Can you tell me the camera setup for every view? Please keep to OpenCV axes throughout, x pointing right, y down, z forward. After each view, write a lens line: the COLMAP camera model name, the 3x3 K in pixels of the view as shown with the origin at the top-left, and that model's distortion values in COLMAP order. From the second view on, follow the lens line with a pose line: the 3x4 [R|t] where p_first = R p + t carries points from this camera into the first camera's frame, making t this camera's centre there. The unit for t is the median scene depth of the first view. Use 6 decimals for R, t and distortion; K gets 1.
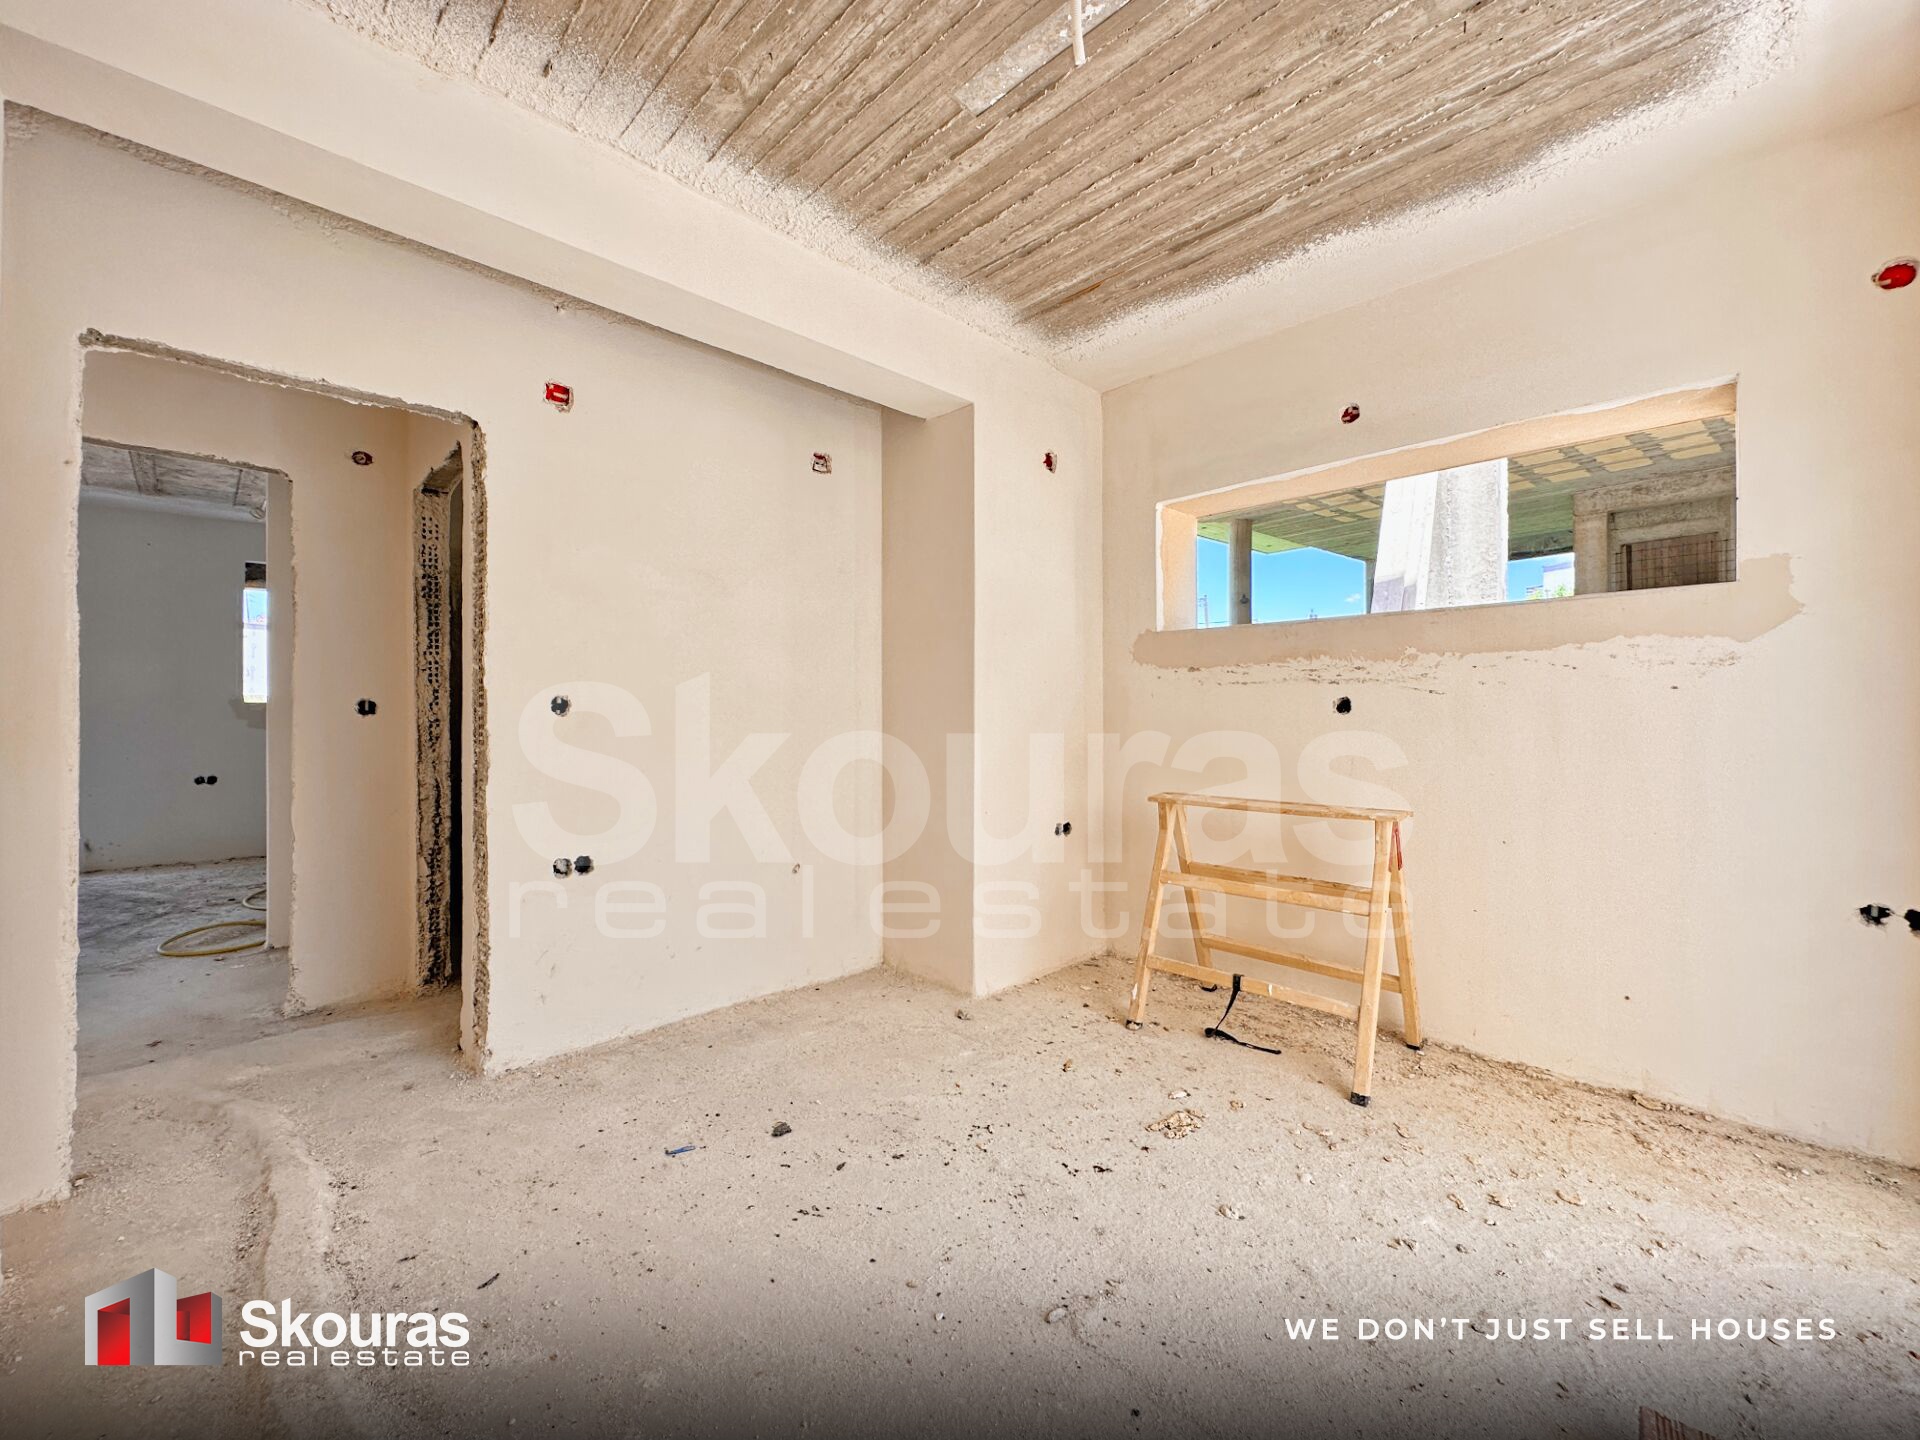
lens RADIAL K [[768.9, 0, 958.2], [0, 768.9, 719.0], [0, 0, 1]] dist [0.001255, 0.000204]
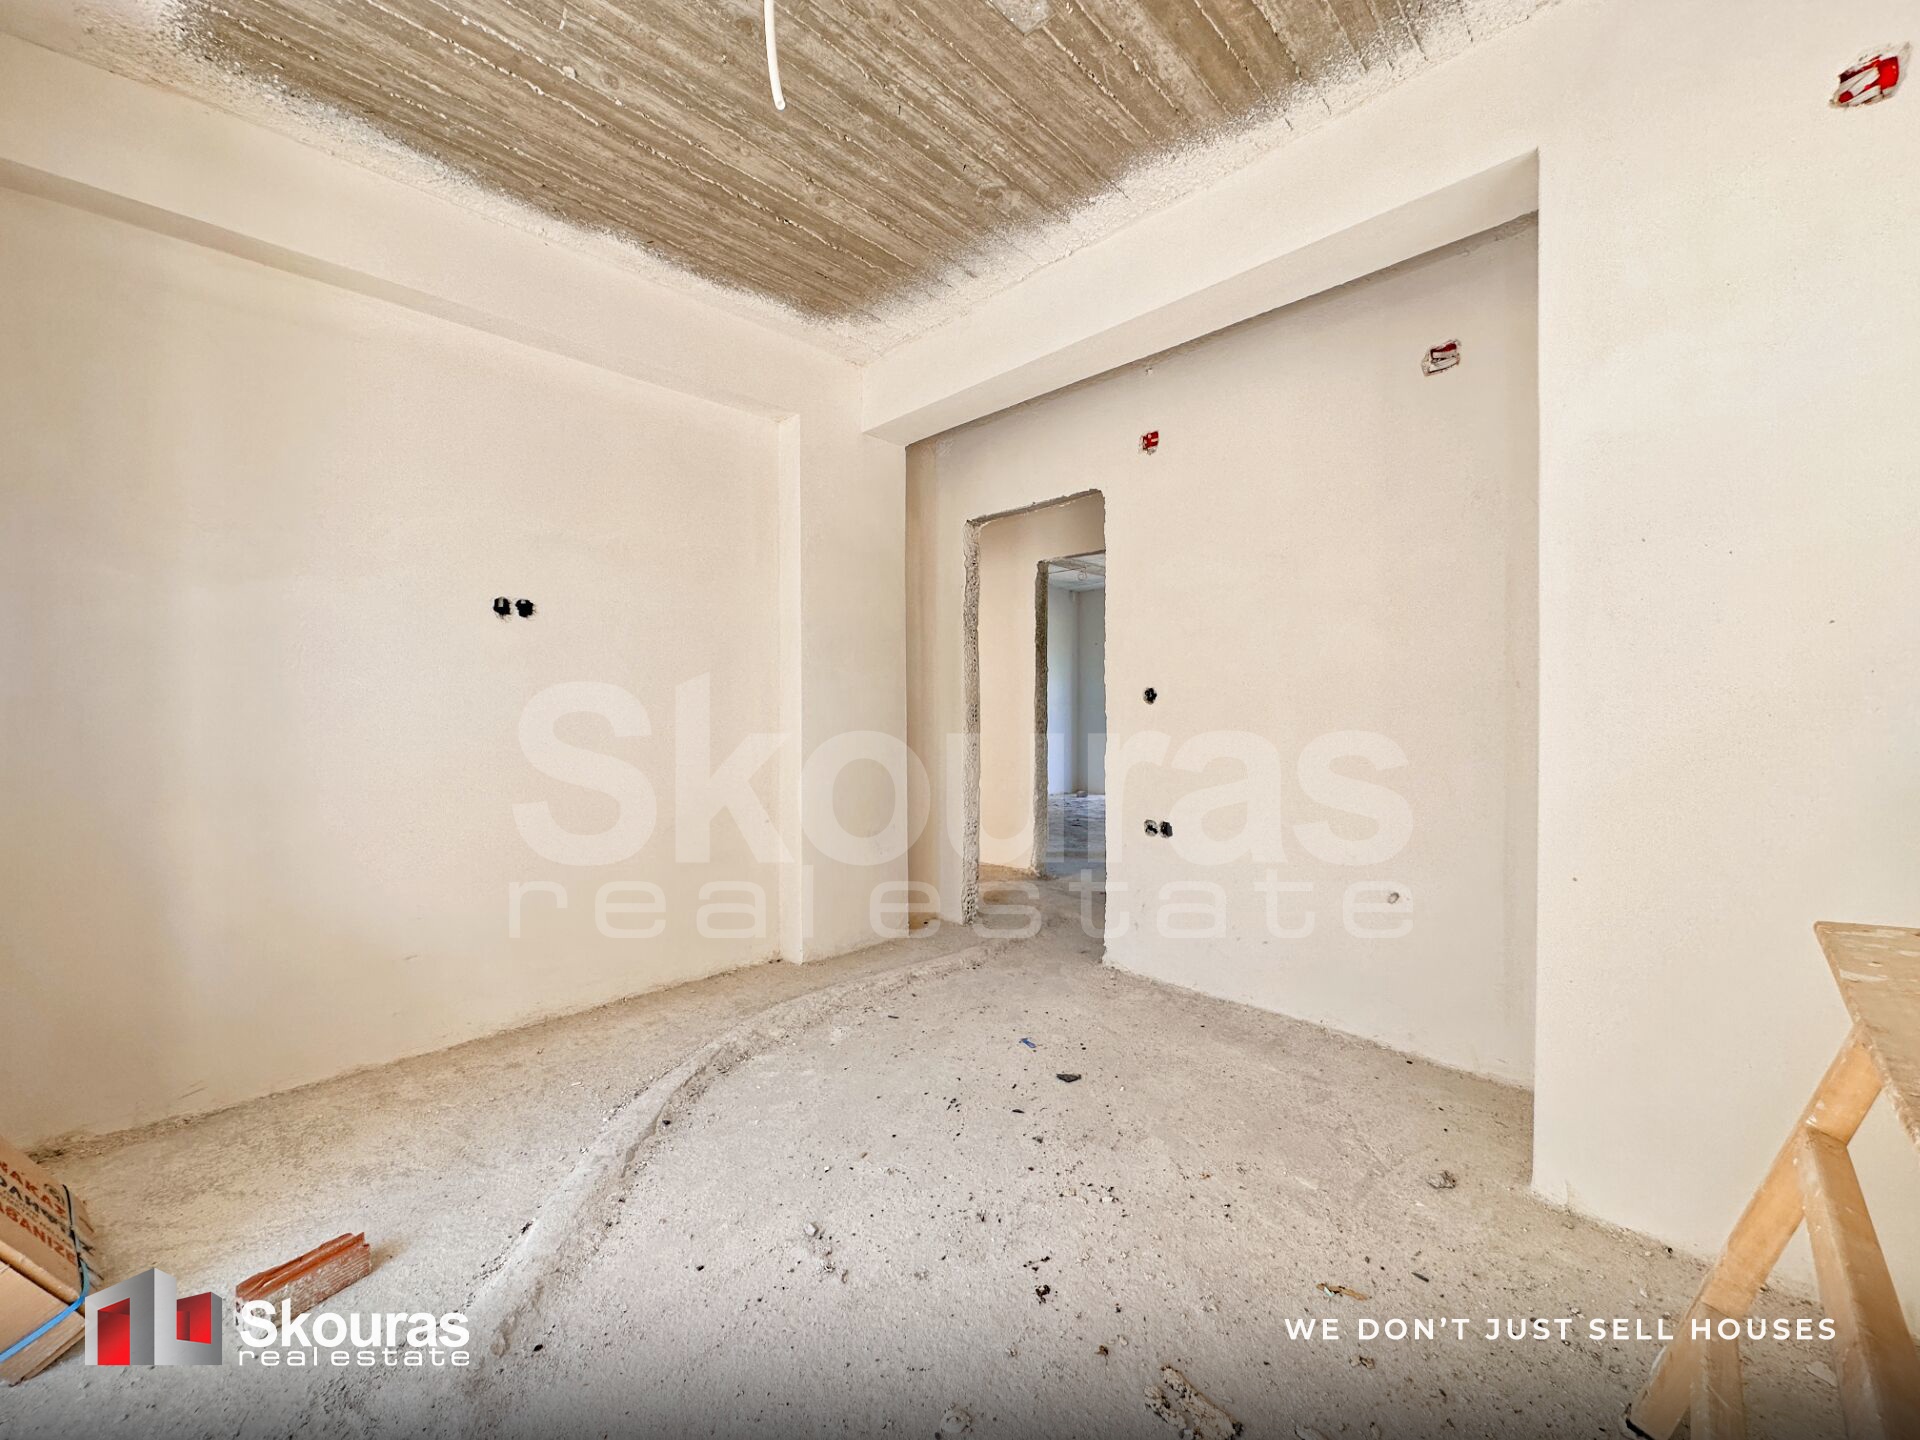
lens RADIAL K [[756.8, 0, 959.9], [0, 756.8, 725.0], [0, 0, 1]] dist [0.000420, 0.000009]
pose [[0.019959, 0.021705, -0.999565, 0.762281], [-0.010464, 0.999714, 0.021499, 0.008960], [0.999746, 0.010030, 0.020181, 0.746712]]
